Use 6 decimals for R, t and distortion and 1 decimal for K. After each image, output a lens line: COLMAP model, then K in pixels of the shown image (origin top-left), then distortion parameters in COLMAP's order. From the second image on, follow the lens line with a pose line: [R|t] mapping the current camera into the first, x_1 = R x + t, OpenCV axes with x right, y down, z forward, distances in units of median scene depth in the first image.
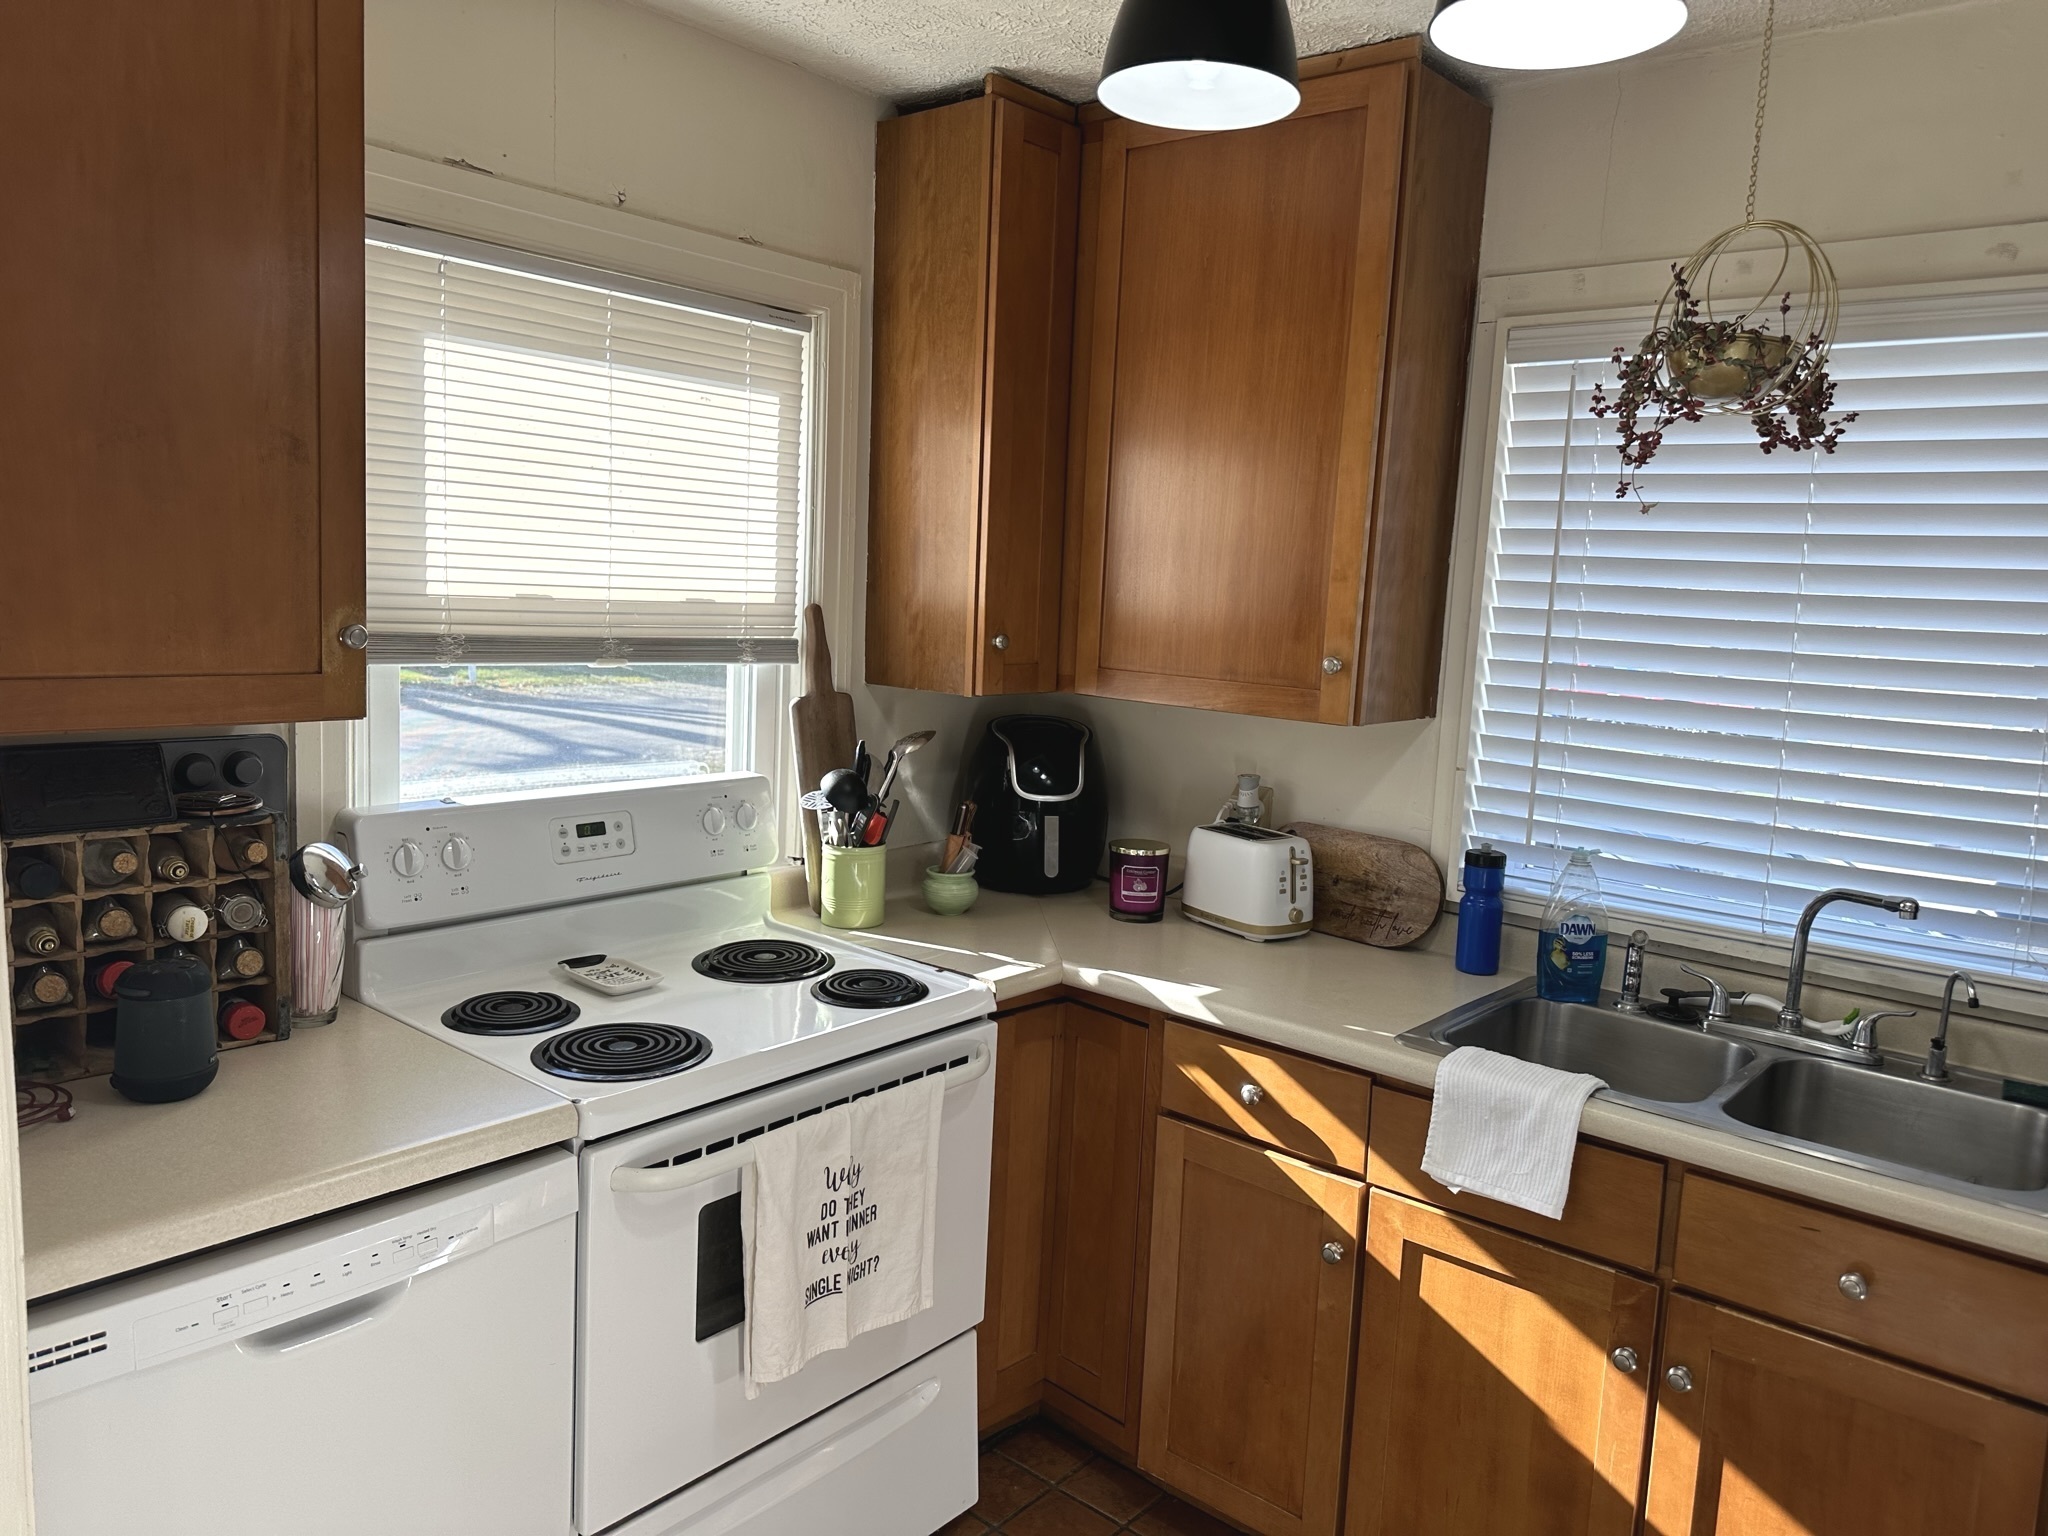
lens RADIAL K [[1425.2, 0, 1024.0], [0, 1425.2, 763.1], [0, 0, 1]] dist [0.051471, -0.076359]
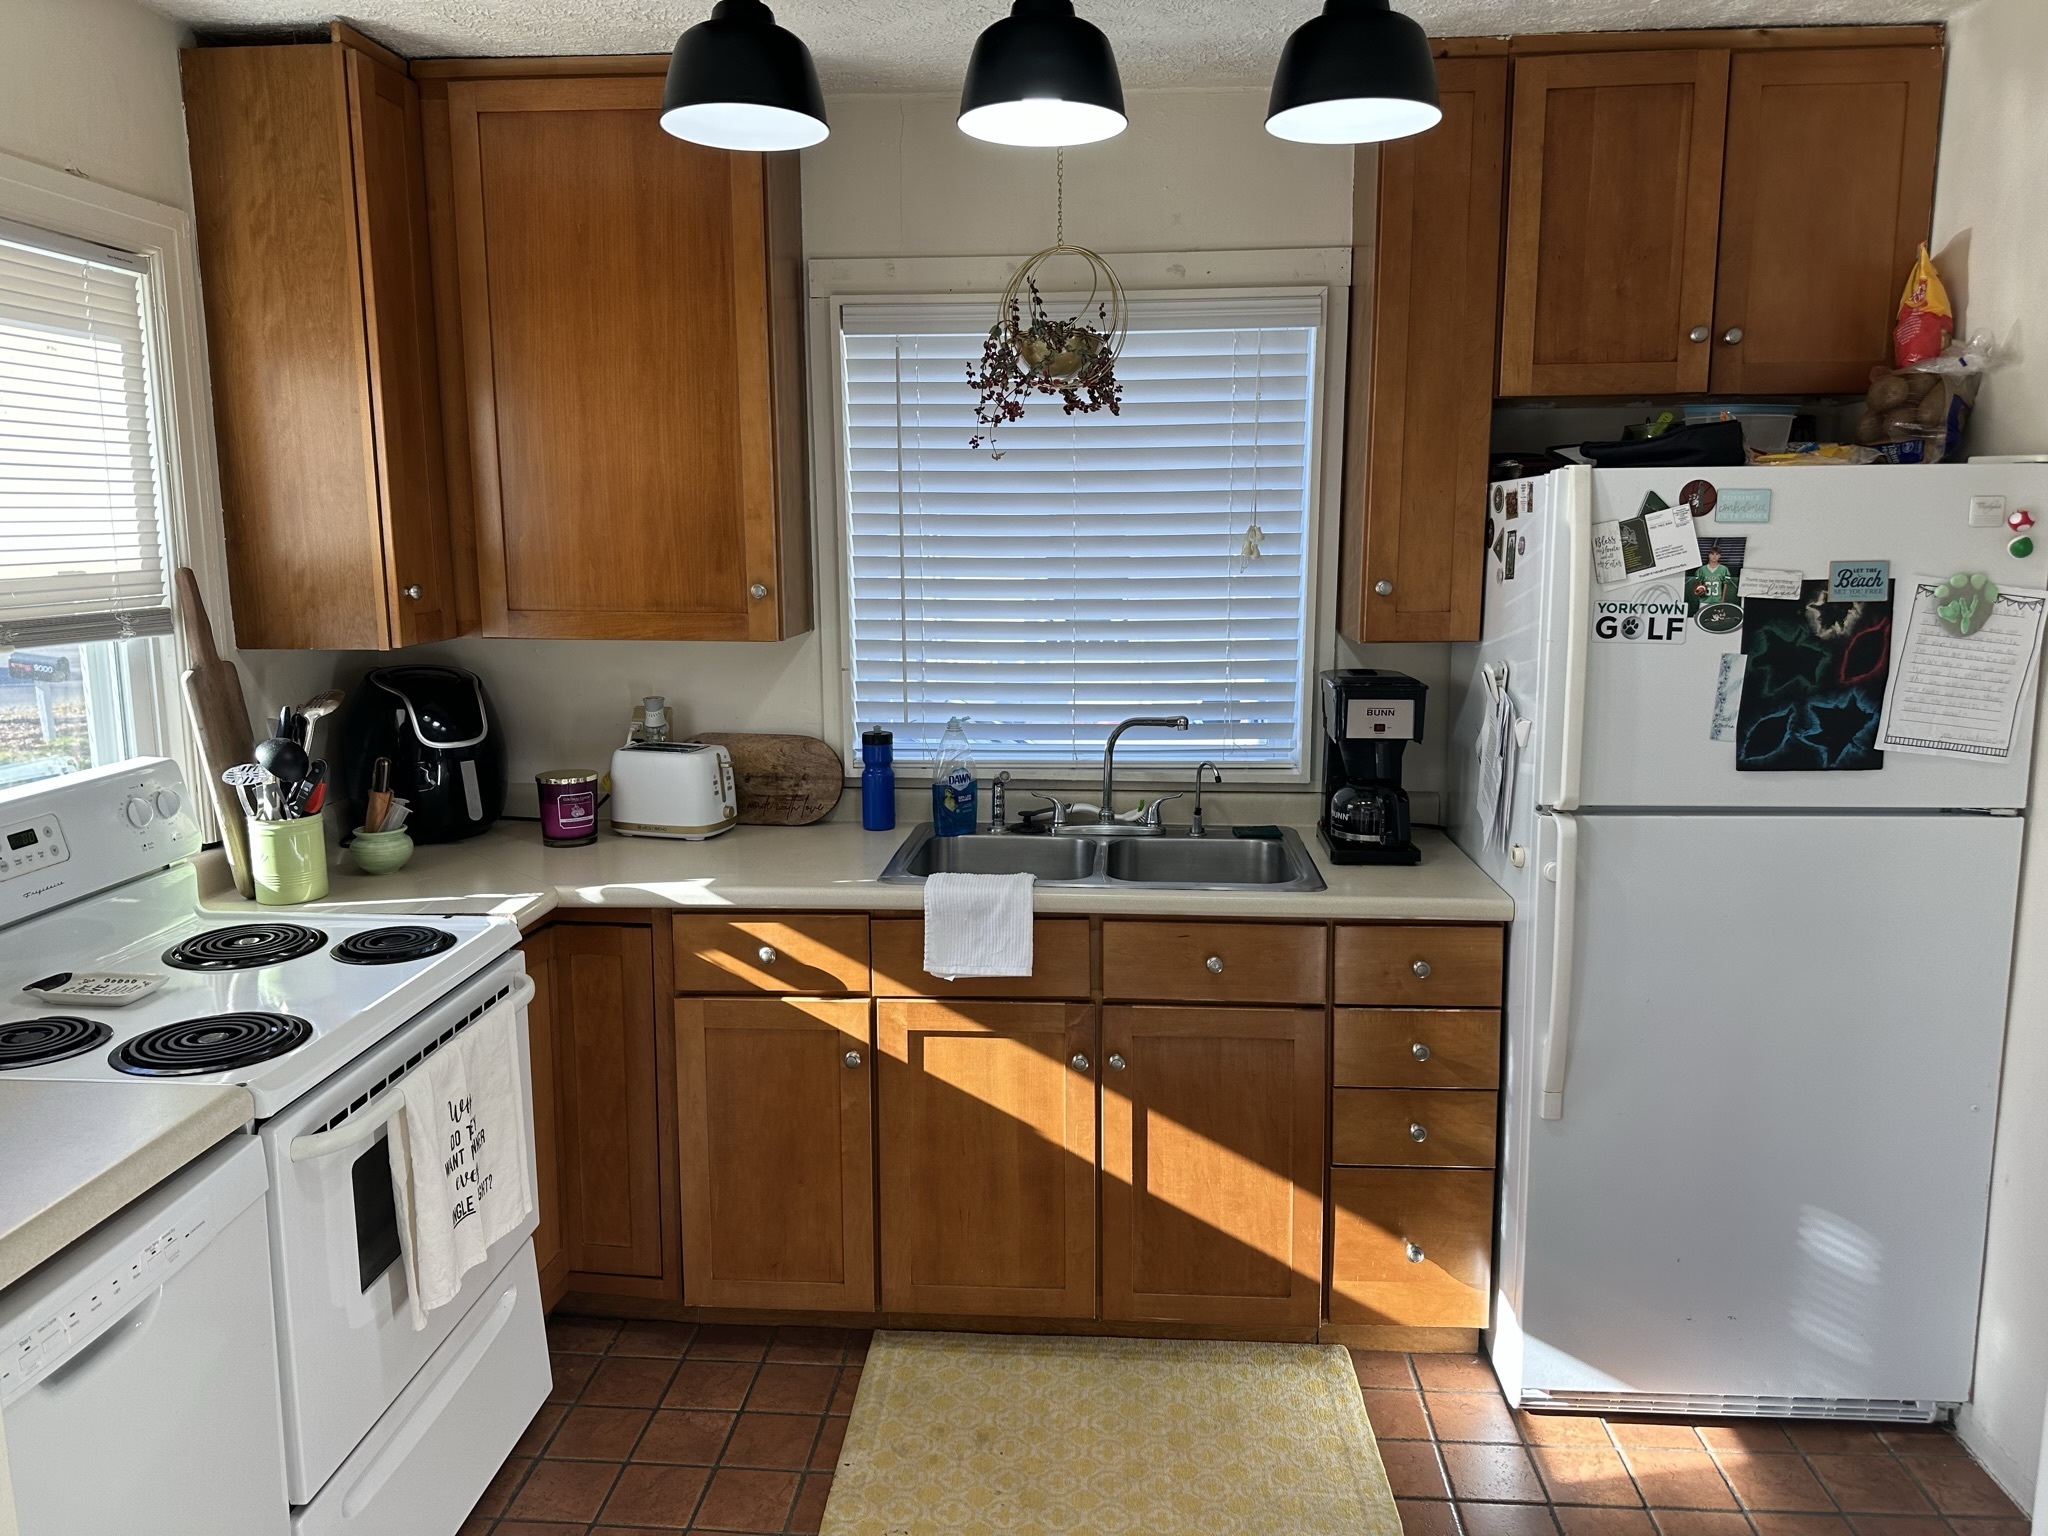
lens RADIAL K [[1425.2, 0, 1026.5], [0, 1425.2, 762.8], [0, 0, 1]] dist [0.051471, -0.076359]
pose [[0.803908, -0.146160, 0.576514, -0.314434], [0.117780, 0.989260, 0.086565, -0.004218], [-0.582975, -0.001688, 0.812489, -0.089639]]
